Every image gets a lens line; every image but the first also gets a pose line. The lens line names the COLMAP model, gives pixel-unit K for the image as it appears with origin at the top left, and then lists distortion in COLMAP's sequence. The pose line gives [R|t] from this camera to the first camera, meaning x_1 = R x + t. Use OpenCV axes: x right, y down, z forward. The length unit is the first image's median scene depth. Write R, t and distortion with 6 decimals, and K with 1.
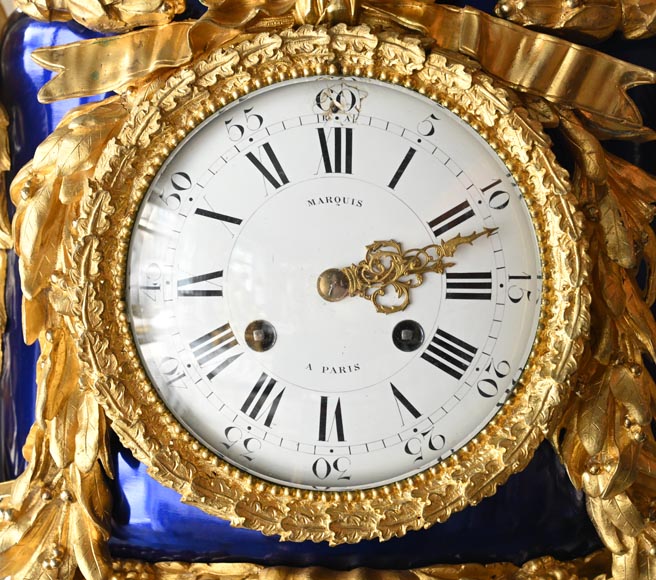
lens RADIAL K [[1744.3, 0, 328.0], [0, 1744.3, 290.0], [0, 0, 1]] dist [-0.004260, 0.069574]
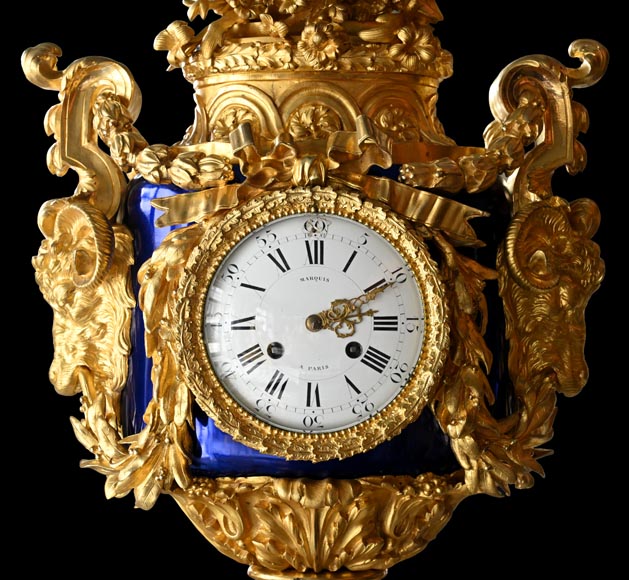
lens RADIAL K [[1418.9, 0, 314.5], [0, 1418.9, 290.0], [0, 0, 1]] dist [-0.015823, 0.044768]
pose [[0.999609, -0.003860, 0.027680, -0.038797], [0.005624, 0.997937, -0.063960, 0.059391], [-0.027376, 0.064091, 0.997569, -0.534604]]
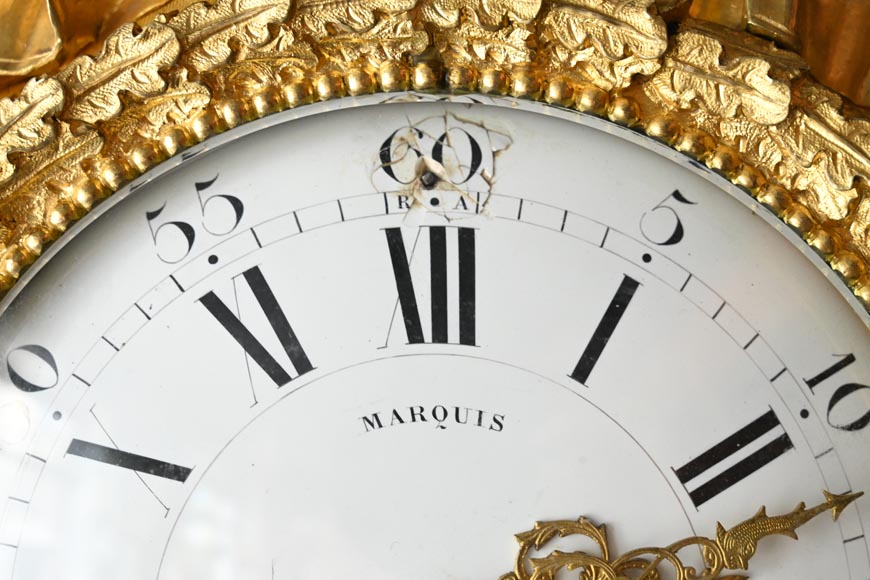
lens RADIAL K [[1747.8, 0, 435.0], [0, 1747.8, 290.0], [0, 0, 1]] dist [0.009711, 0.089712]
pose [[0.998752, -0.010808, 0.048751, -0.014017], [0.013503, 0.998379, -0.055283, -0.057502], [-0.048074, 0.055872, 0.997280, 0.613708]]
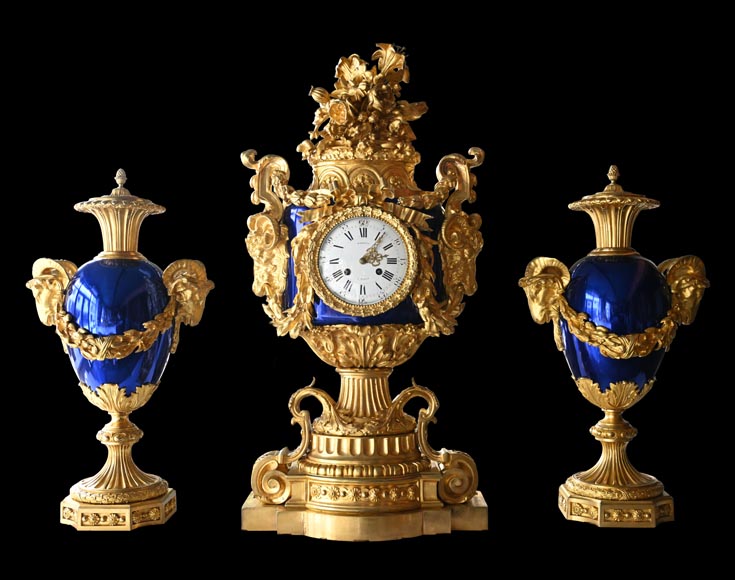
lens RADIAL K [[855.0, 0, 367.5], [0, 855.0, 290.0], [0, 0, 1]] dist [-0.008165, -0.020483]
pose [[0.999343, -0.005824, 0.035769, -0.067651], [0.008758, 0.996560, -0.082411, 0.263999], [-0.035166, 0.082670, 0.995956, -1.281604]]
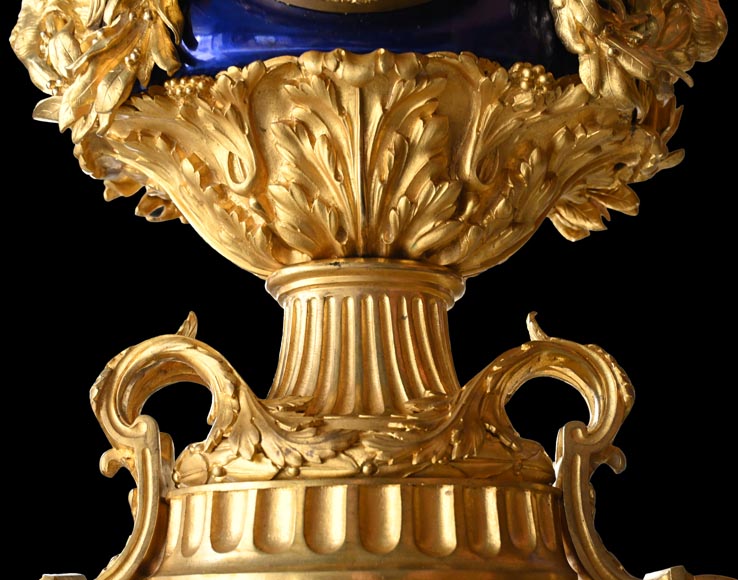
lens RADIAL K [[1045.6, 0, 369.0], [0, 1045.6, 290.0], [0, 0, 1]] dist [0.004839, -0.017102]
pose [[0.999762, 0.002239, 0.021687, -0.005311], [0.005978, 0.928442, -0.371429, 0.621959], [-0.020967, 0.371470, 0.928208, 0.382269]]
